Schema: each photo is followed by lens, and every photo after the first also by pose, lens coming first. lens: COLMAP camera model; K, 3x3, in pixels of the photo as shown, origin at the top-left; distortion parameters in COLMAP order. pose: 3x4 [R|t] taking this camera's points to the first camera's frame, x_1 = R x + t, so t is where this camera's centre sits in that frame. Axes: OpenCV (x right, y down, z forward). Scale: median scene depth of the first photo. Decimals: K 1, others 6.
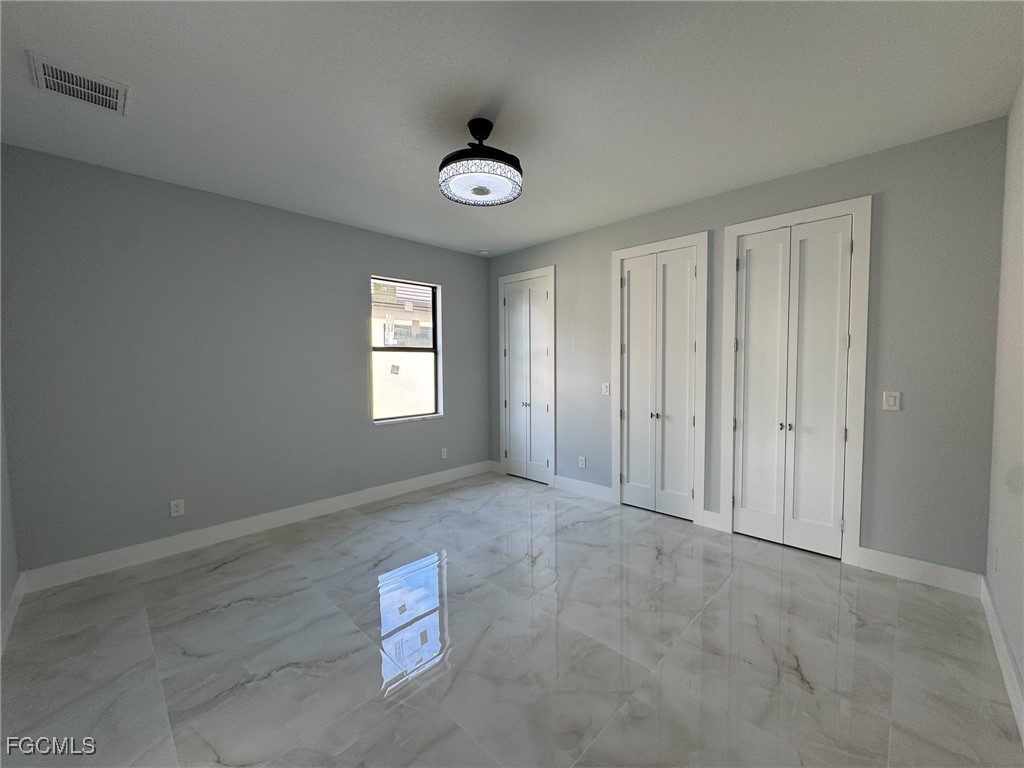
lens RADIAL K [[409.7, 0, 509.6], [0, 409.7, 382.5], [0, 0, 1]] dist [-0.001767, 0.000362]
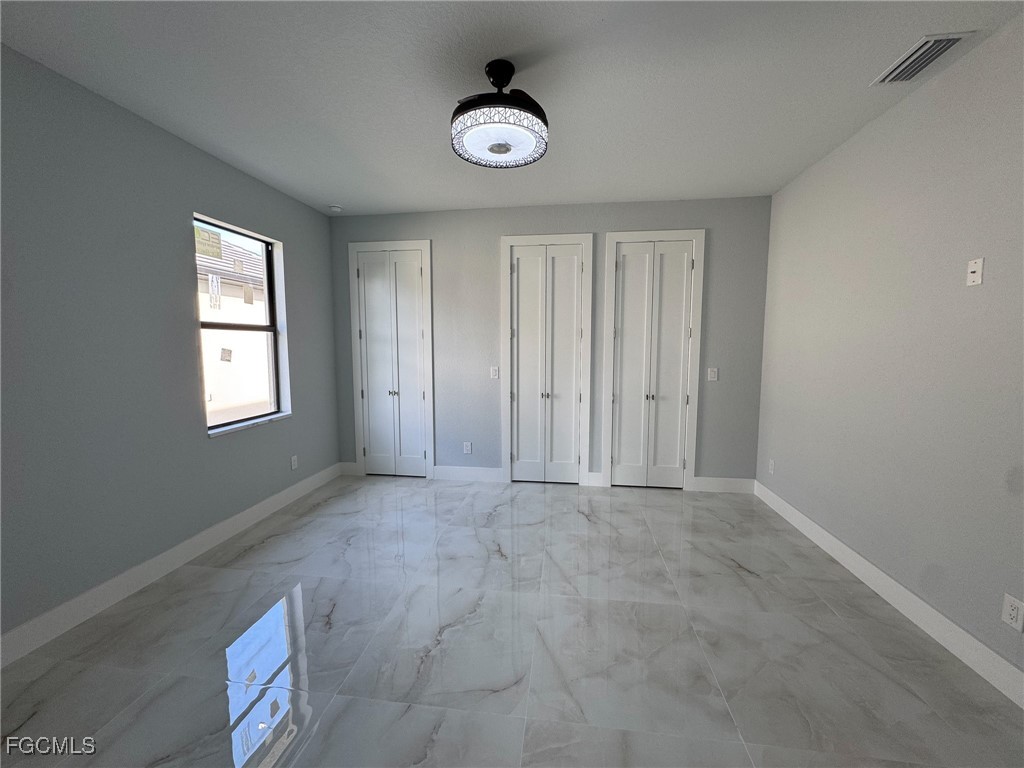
lens RADIAL K [[409.7, 0, 513.6], [0, 409.7, 382.7], [0, 0, 1]] dist [-0.001767, 0.000362]
pose [[0.803988, -0.047669, 0.592732, -0.346821], [0.021877, 0.998478, 0.050626, -0.010405], [-0.594243, -0.027735, 0.803807, 0.164324]]
